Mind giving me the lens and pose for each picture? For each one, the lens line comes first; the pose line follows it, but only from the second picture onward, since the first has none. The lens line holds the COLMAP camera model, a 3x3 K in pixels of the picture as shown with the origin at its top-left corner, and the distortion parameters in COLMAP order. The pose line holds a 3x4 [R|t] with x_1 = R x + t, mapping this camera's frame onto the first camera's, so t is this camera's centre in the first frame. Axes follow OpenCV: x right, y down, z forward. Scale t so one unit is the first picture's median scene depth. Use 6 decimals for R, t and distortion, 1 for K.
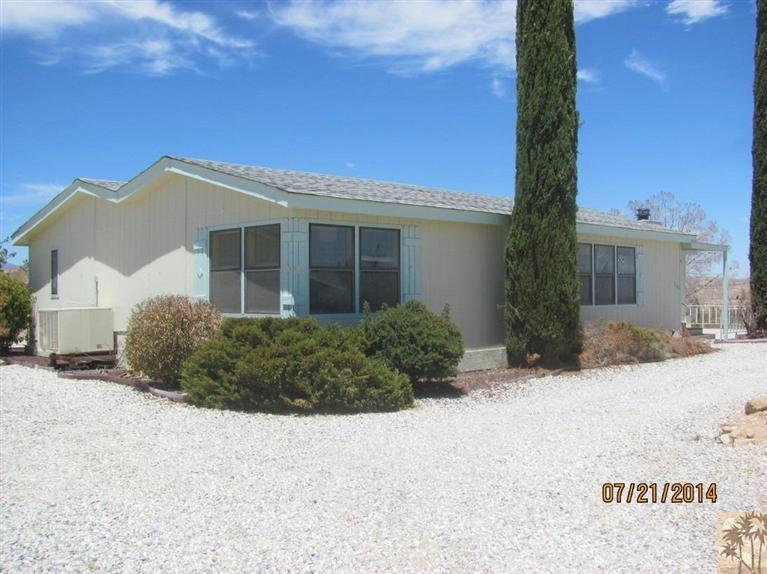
lens RADIAL K [[787.8, 0, 383.5], [0, 787.8, 287.0], [0, 0, 1]] dist [-0.203915, 0.206442]
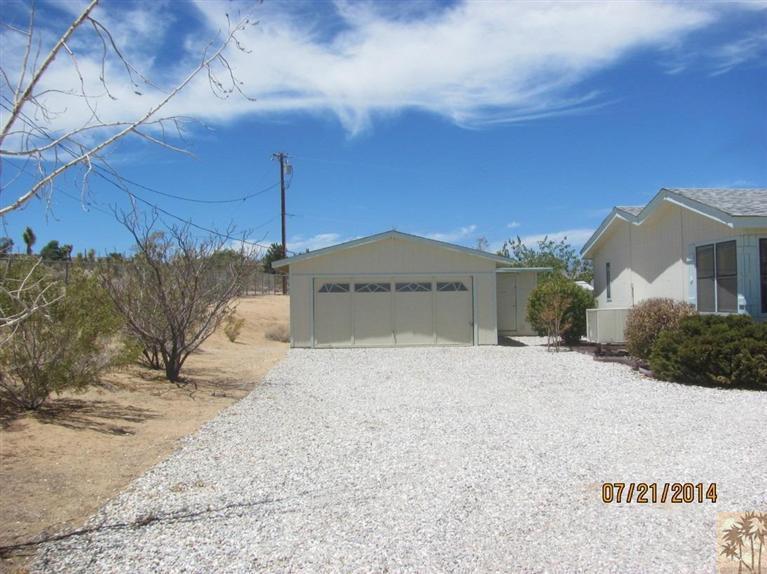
lens RADIAL K [[787.8, 0, 383.5], [0, 787.8, 287.0], [0, 0, 1]] dist [-0.203915, 0.206442]
pose [[0.704594, -0.012846, -0.709494, 0.325087], [0.009310, 0.999917, -0.008859, -0.000588], [0.709549, -0.000363, 0.704656, -0.246361]]
